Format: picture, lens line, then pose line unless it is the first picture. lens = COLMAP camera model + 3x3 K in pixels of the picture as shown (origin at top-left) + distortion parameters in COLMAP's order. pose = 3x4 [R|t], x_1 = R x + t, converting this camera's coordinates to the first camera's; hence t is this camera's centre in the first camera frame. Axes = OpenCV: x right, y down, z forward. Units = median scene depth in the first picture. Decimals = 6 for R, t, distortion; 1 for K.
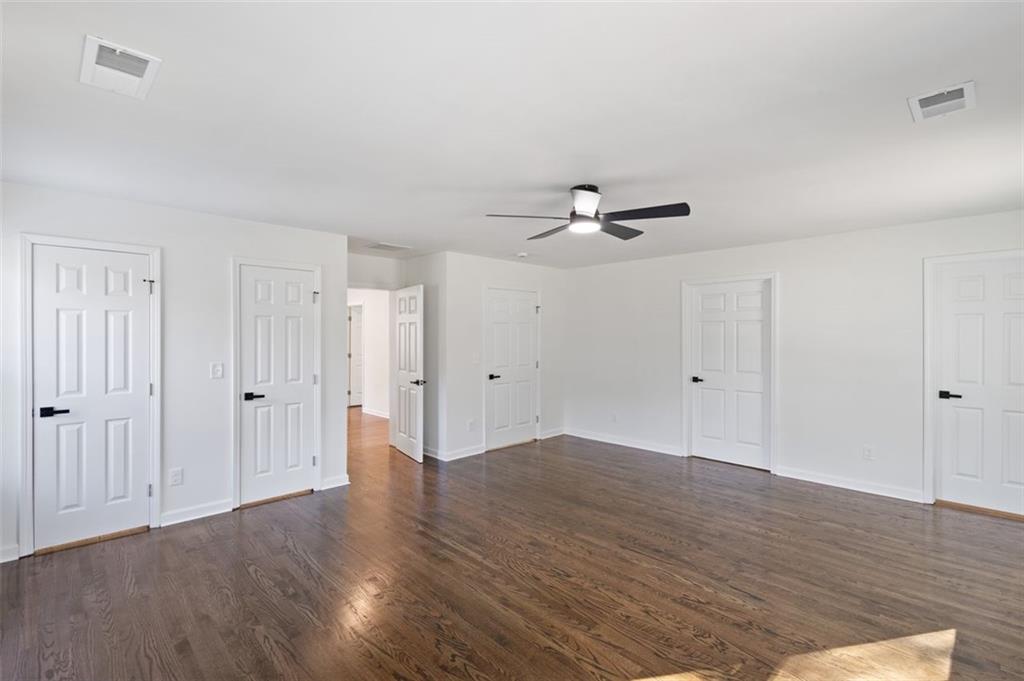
lens RADIAL K [[470.9, 0, 512.0], [0, 470.9, 340.5], [0, 0, 1]] dist [0.000906, 0.000088]
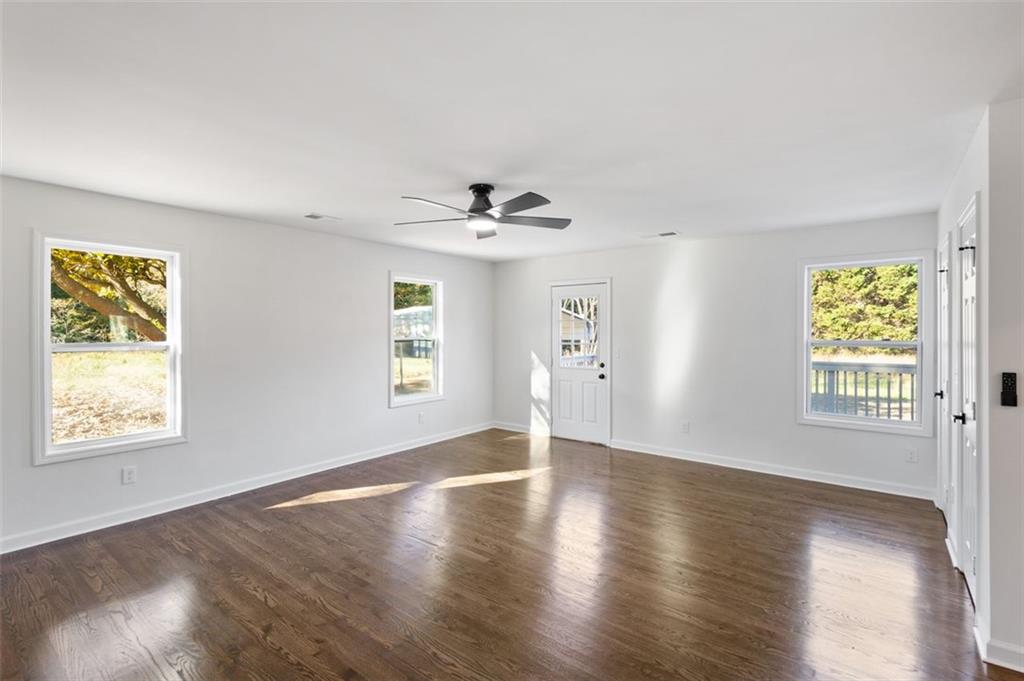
lens RADIAL K [[467.0, 0, 515.8], [0, 467.0, 329.0], [0, 0, 1]] dist [0.001415, 0.000258]
pose [[-0.989293, 0.002994, -0.145911, 0.227289], [0.001460, 0.999943, 0.010619, -0.020388], [0.145934, 0.010292, -0.989241, 2.012345]]
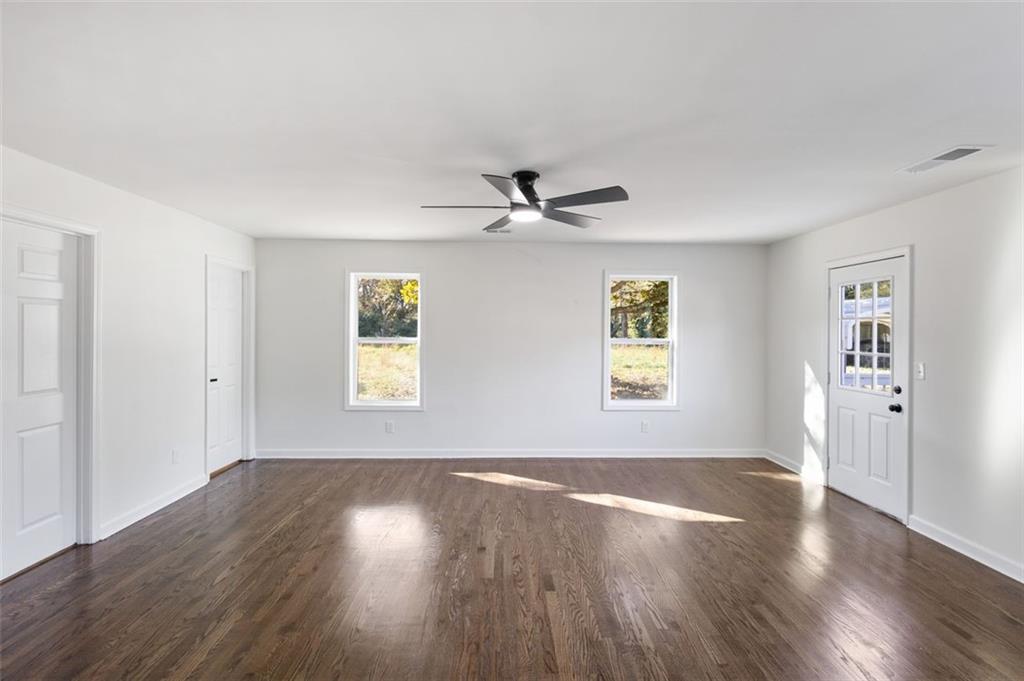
lens RADIAL K [[467.0, 0, 515.8], [0, 467.0, 329.0], [0, 0, 1]] dist [0.001415, 0.000258]
pose [[-0.741795, -0.000936, 0.670626, -0.463664], [0.002871, 0.999985, 0.004571, -0.013049], [-0.670620, 0.005316, -0.741782, 1.696418]]
